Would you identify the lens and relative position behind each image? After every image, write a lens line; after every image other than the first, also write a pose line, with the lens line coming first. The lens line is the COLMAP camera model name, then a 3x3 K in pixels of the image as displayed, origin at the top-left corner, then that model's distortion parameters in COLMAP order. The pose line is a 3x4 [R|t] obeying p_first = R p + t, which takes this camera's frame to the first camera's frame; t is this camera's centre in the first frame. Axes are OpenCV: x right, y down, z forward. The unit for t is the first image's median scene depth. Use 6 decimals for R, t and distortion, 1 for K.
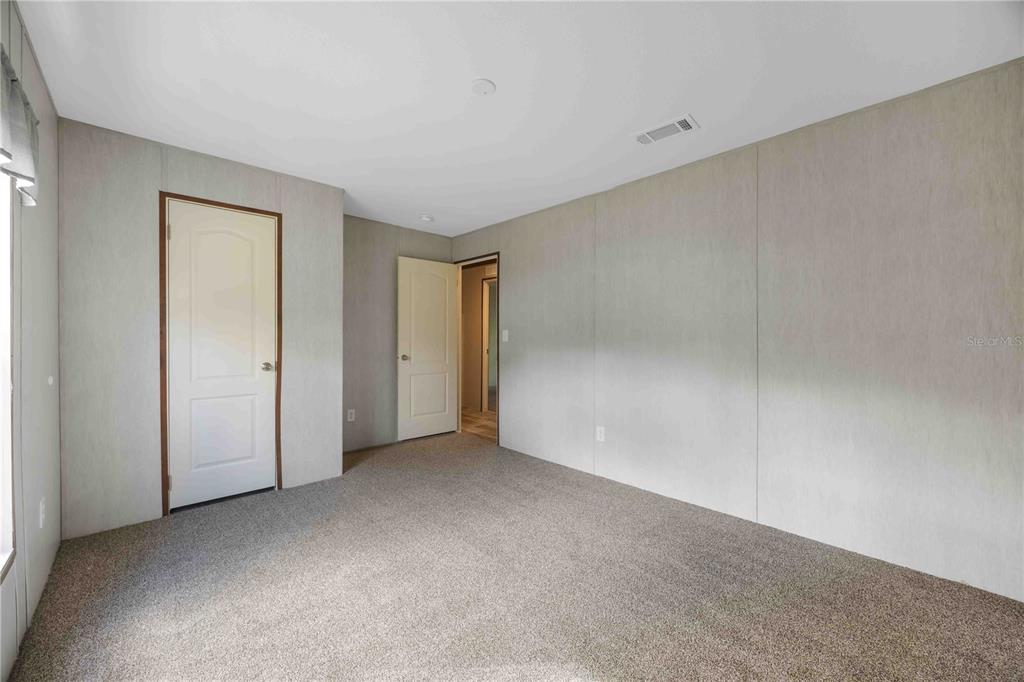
lens RADIAL K [[394.2, 0, 503.4], [0, 394.2, 340.6], [0, 0, 1]] dist [-0.000886, 0.000046]
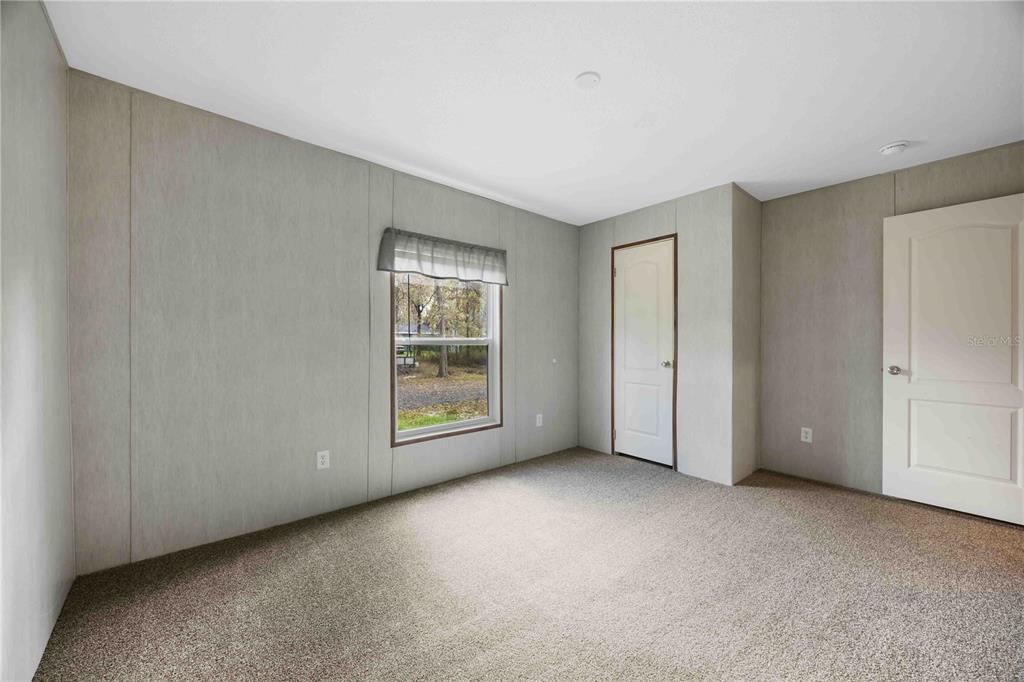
lens RADIAL K [[395.3, 0, 513.2], [0, 395.3, 341.9], [0, 0, 1]] dist [0.002263, -0.000004]
pose [[-0.043526, 0.001245, -0.999051, 0.607030], [-0.008372, 0.999964, 0.001611, 0.000406], [0.999017, 0.008434, -0.043514, 0.563897]]
